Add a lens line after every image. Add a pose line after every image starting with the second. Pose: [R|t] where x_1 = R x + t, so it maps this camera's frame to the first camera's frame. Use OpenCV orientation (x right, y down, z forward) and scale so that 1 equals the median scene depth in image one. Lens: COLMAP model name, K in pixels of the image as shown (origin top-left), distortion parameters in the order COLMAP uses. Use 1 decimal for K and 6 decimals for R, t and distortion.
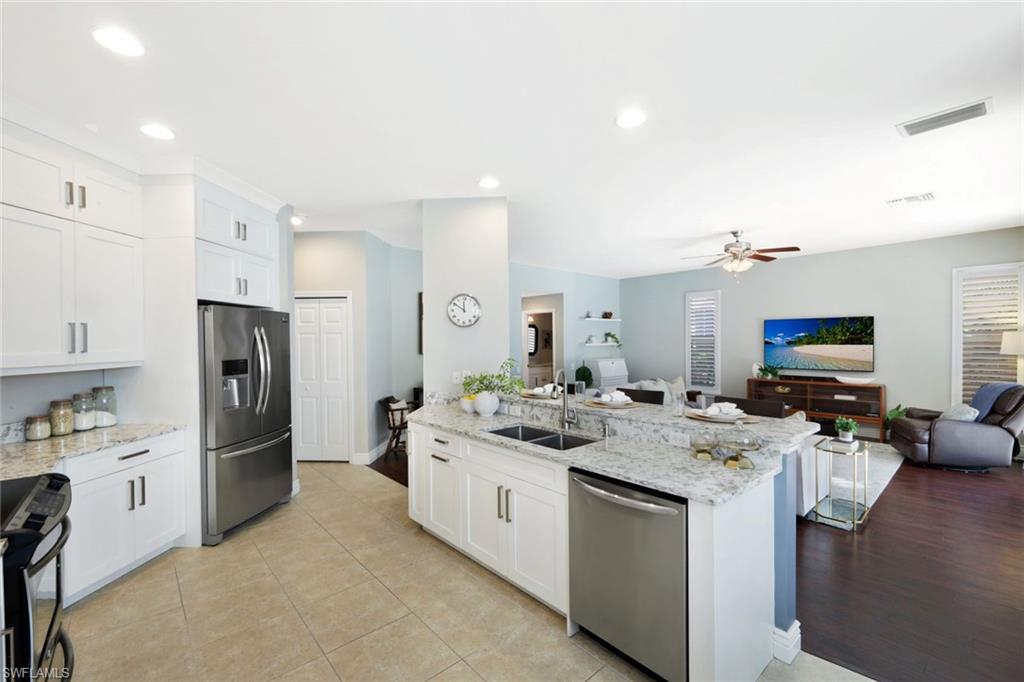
lens RADIAL K [[434.8, 0, 513.2], [0, 434.8, 340.9], [0, 0, 1]] dist [0.004064, 0.000407]
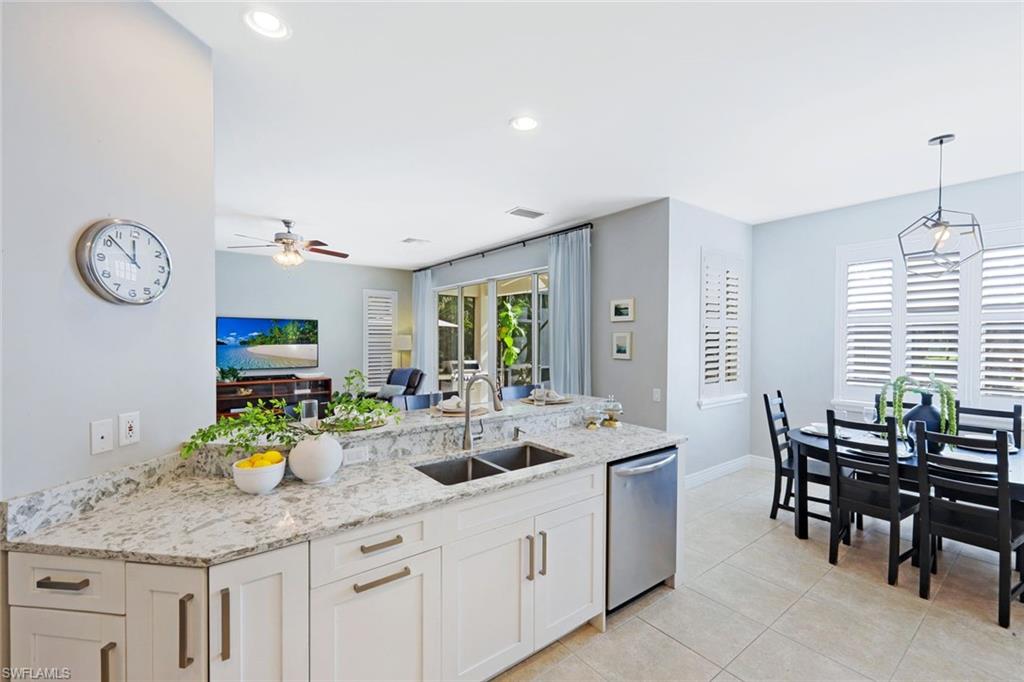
lens RADIAL K [[434.8, 0, 503.0], [0, 434.8, 346.3], [0, 0, 1]] dist [0.004064, 0.000407]
pose [[0.078891, -0.010669, 0.996826, -0.311634], [-0.000158, 0.999943, 0.010715, 0.001616], [-0.996883, -0.001002, 0.078885, 0.402287]]
